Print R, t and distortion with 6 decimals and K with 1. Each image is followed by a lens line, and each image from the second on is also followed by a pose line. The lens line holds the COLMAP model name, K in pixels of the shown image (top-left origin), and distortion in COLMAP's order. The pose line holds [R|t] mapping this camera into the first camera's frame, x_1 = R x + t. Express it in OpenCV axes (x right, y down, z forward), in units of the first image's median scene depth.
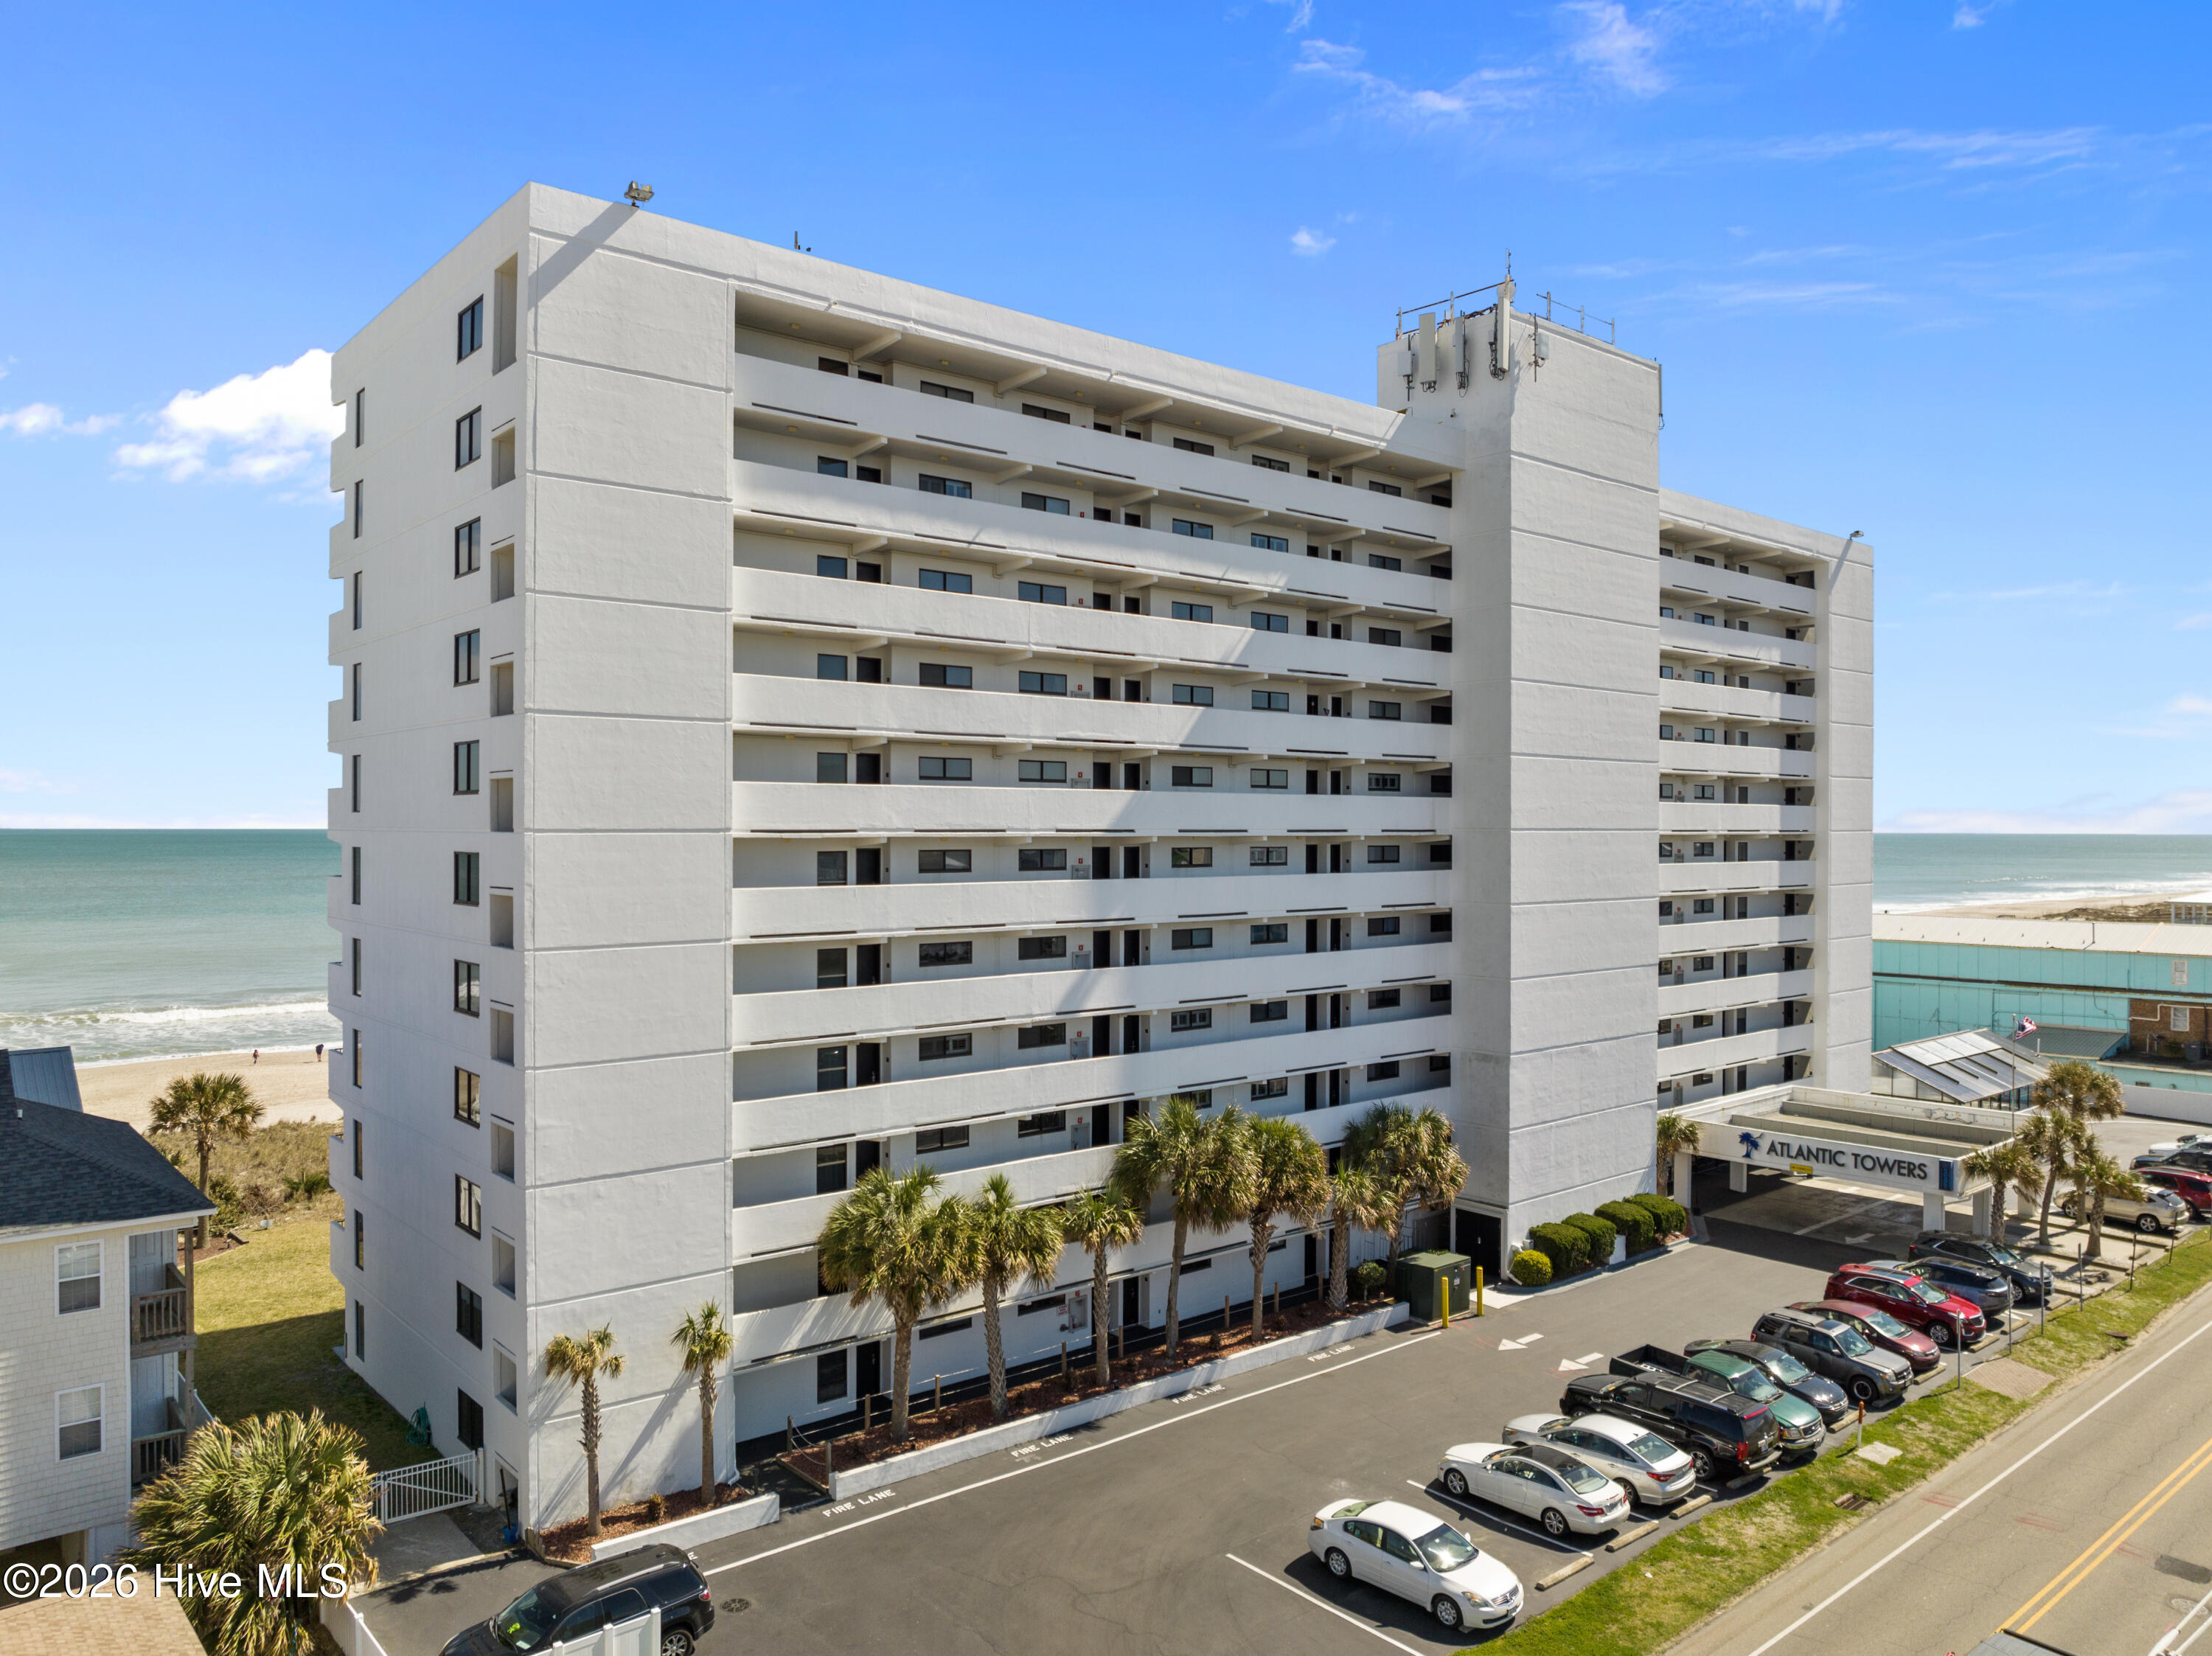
lens RADIAL K [[1560.5, 0, 1106.0], [0, 1560.5, 828.0], [0, 0, 1]] dist [-0.045237, 0.009015]
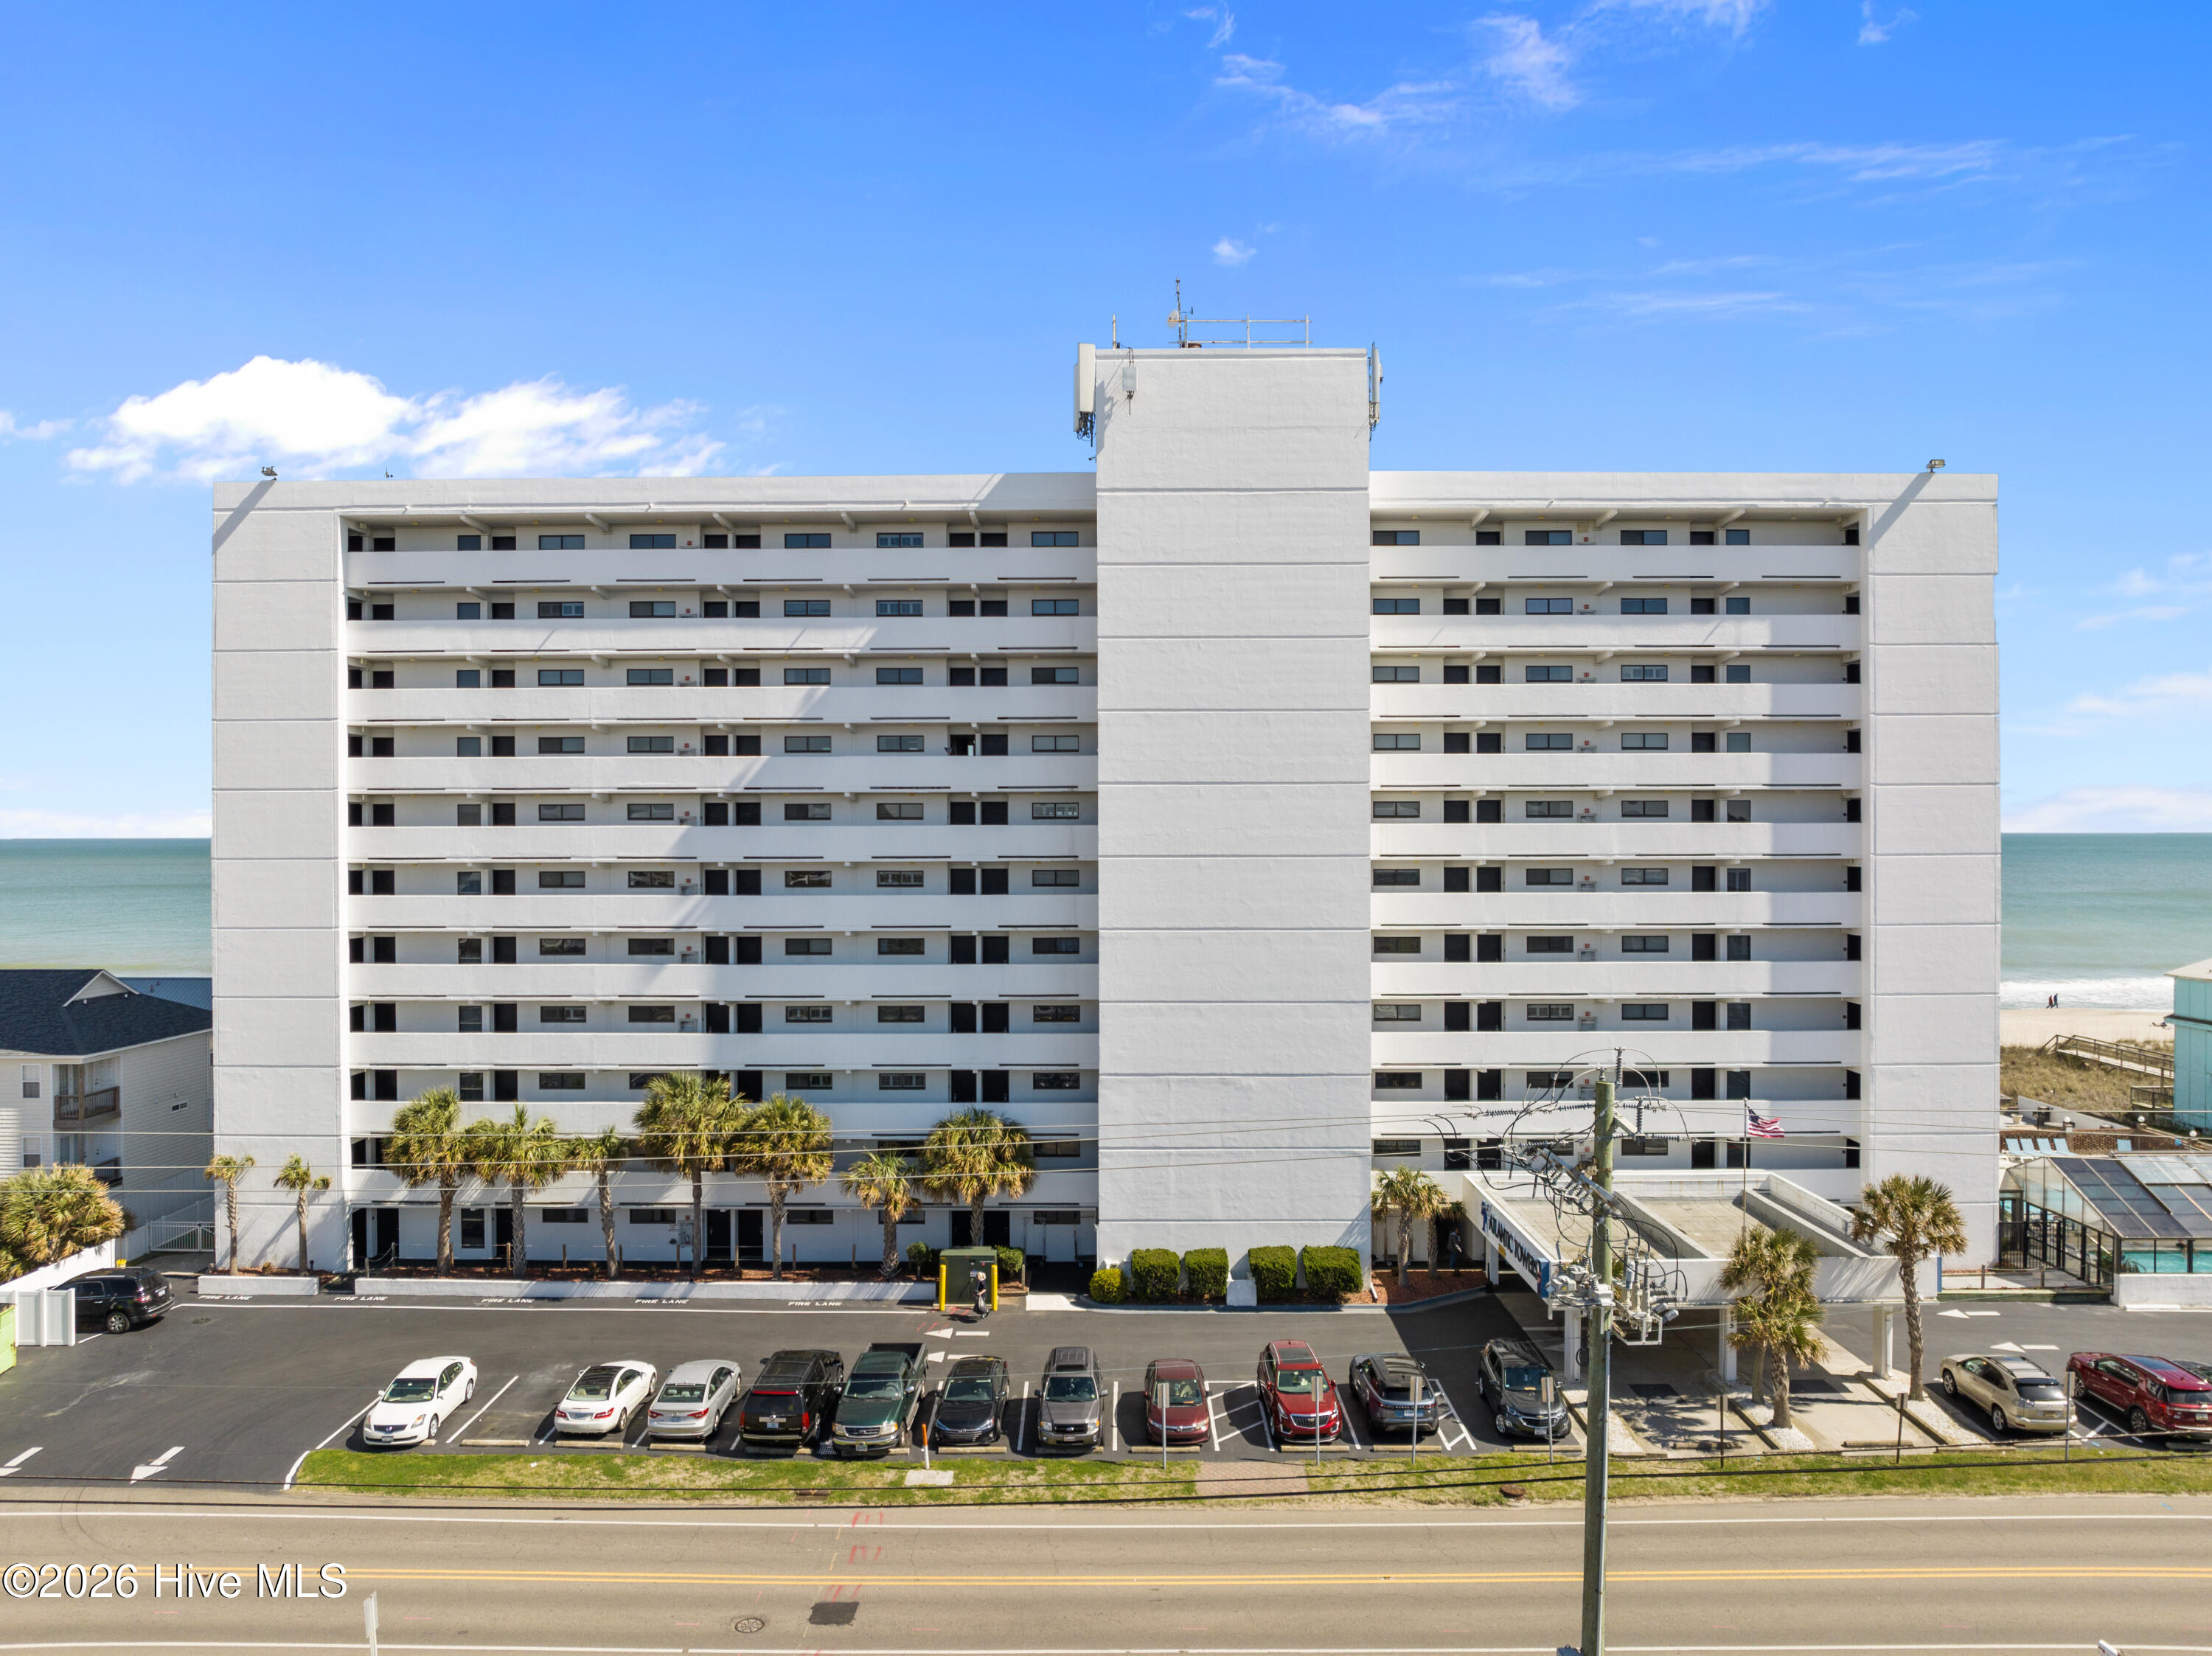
lens RADIAL K [[1553.0, 0, 1104.5], [0, 1553.0, 830.0], [0, 0, 1]] dist [-0.054821, 0.029094]
pose [[0.755701, -0.005900, -0.654891, 1.171679], [0.004048, 0.999982, -0.004338, -0.015062], [0.654905, 0.000627, 0.755711, 0.283525]]
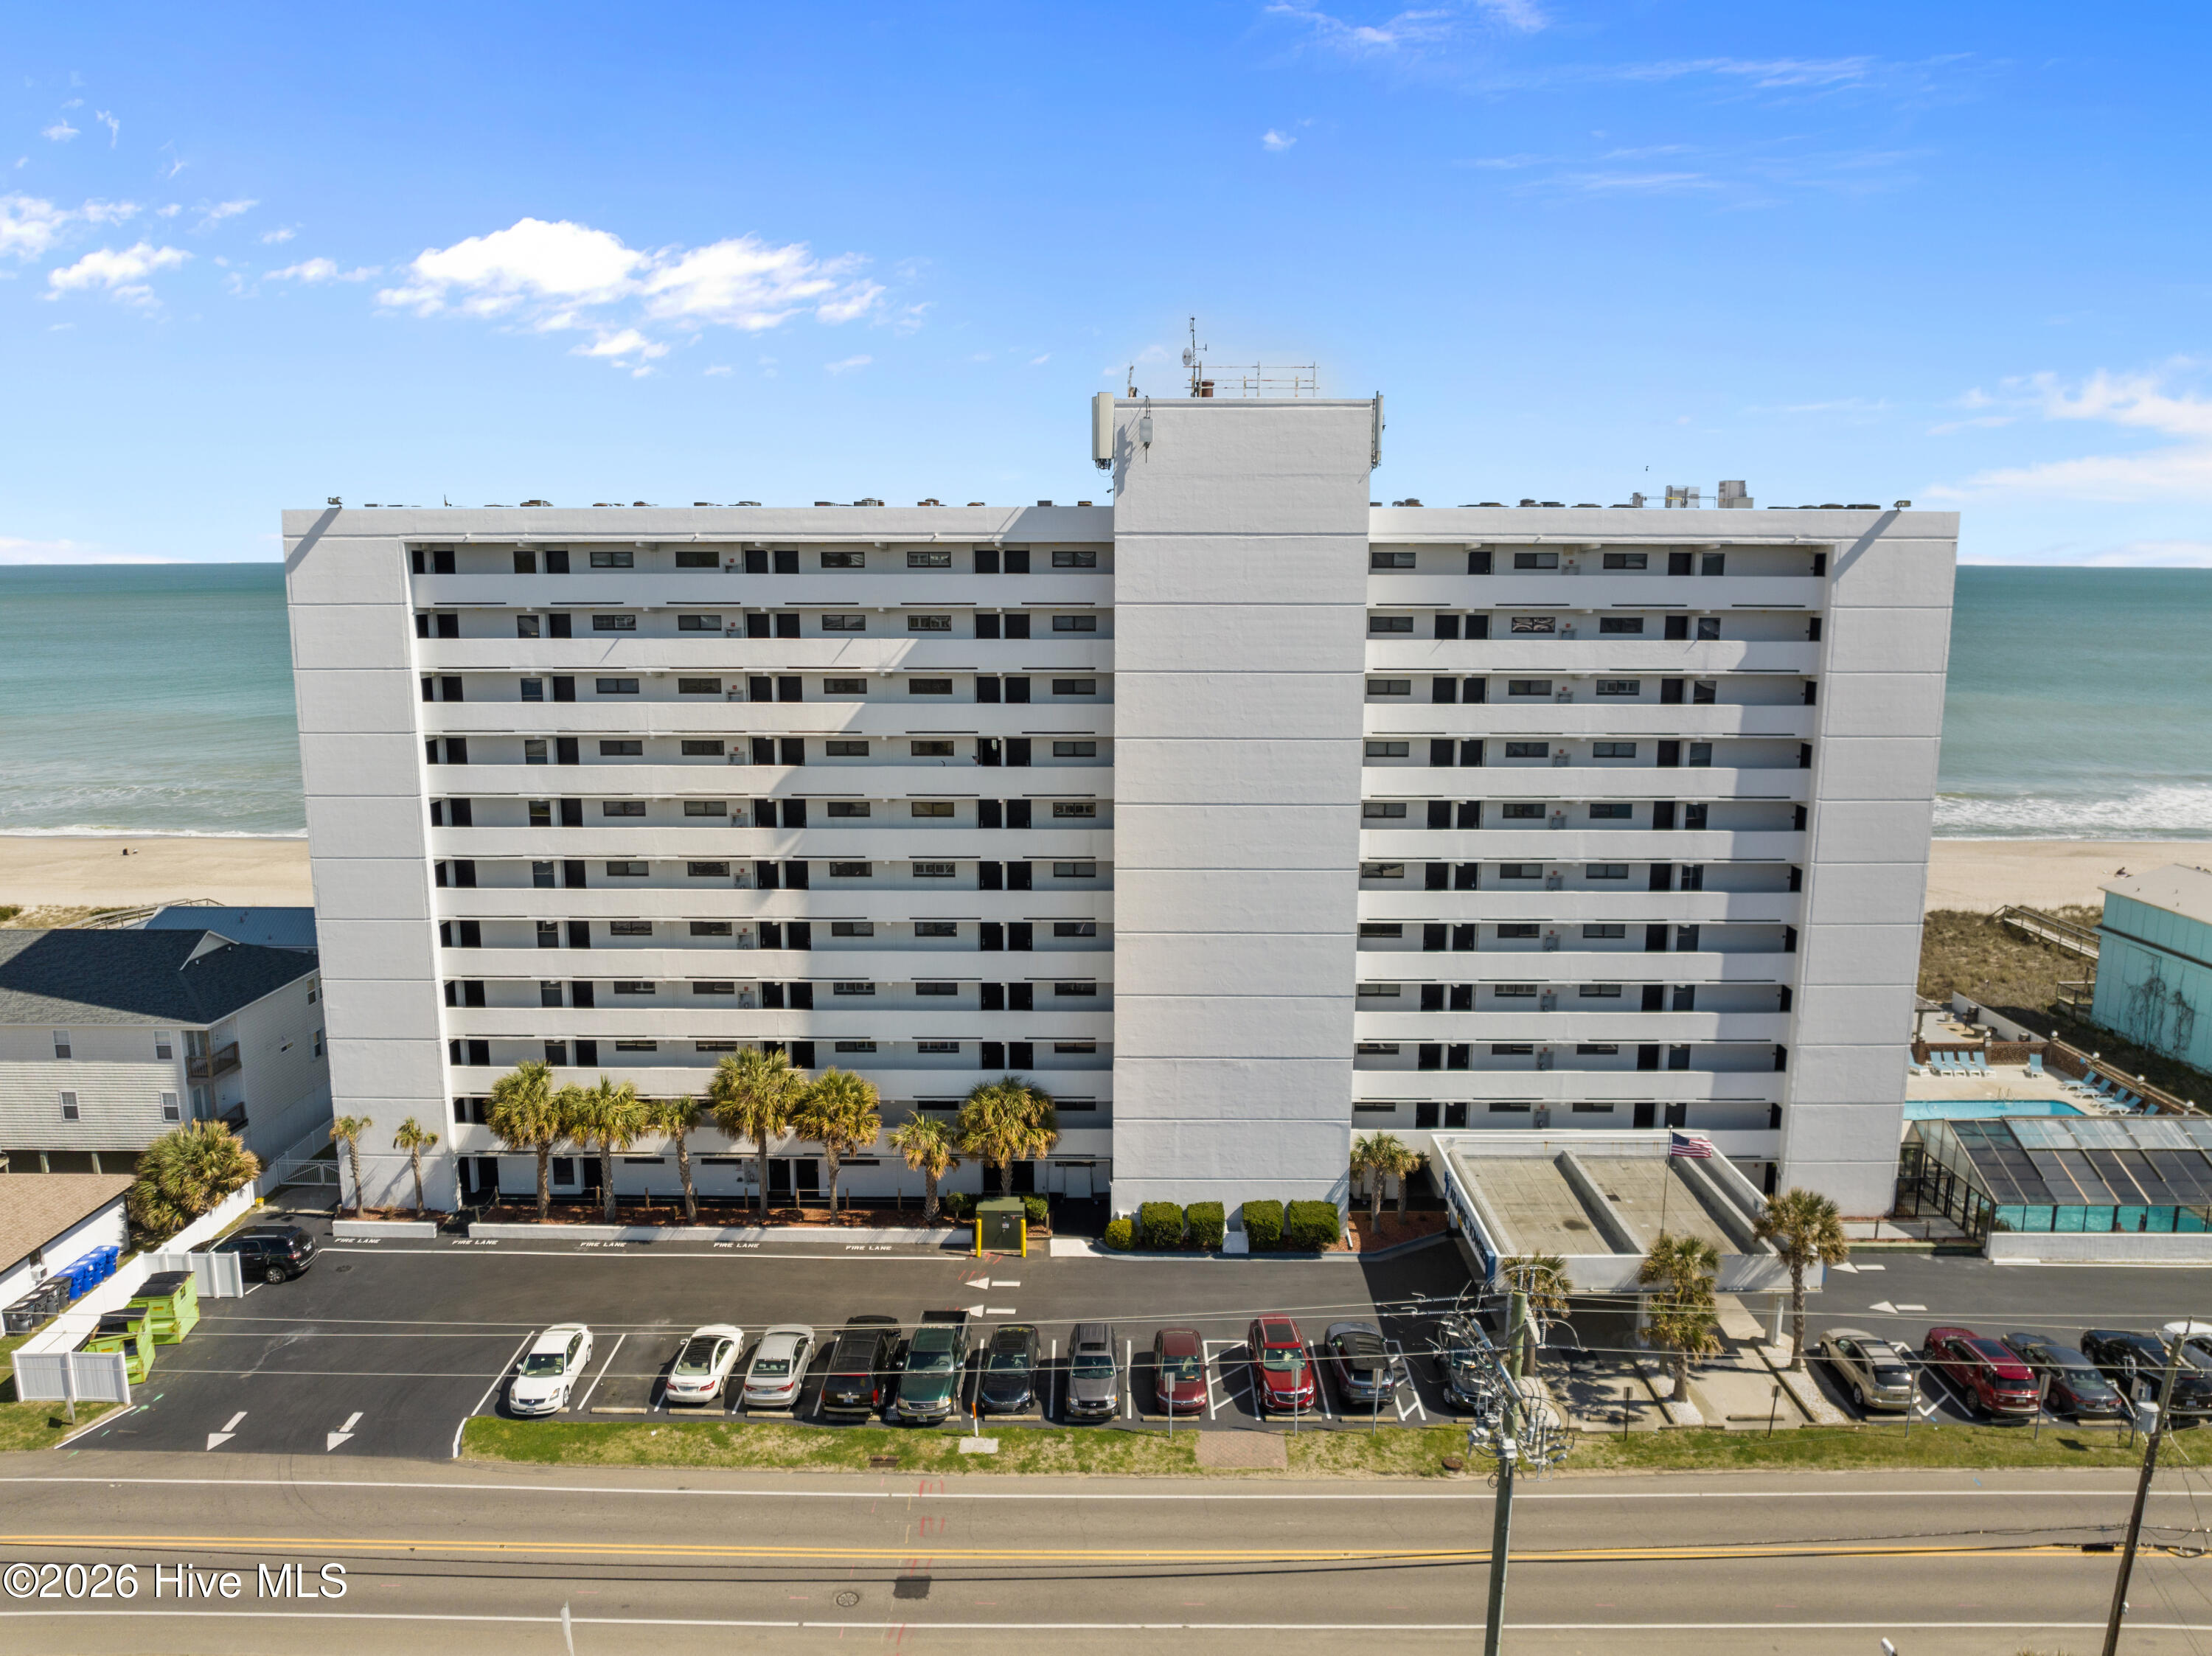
lens RADIAL K [[1560.5, 0, 1106.0], [0, 1560.5, 828.0], [0, 0, 1]] dist [-0.045237, 0.009015]
pose [[0.756328, 0.109961, -0.644885, 1.243774], [-0.000152, 0.985802, 0.167914, -0.277216], [0.654193, -0.126900, 0.745606, 0.178584]]
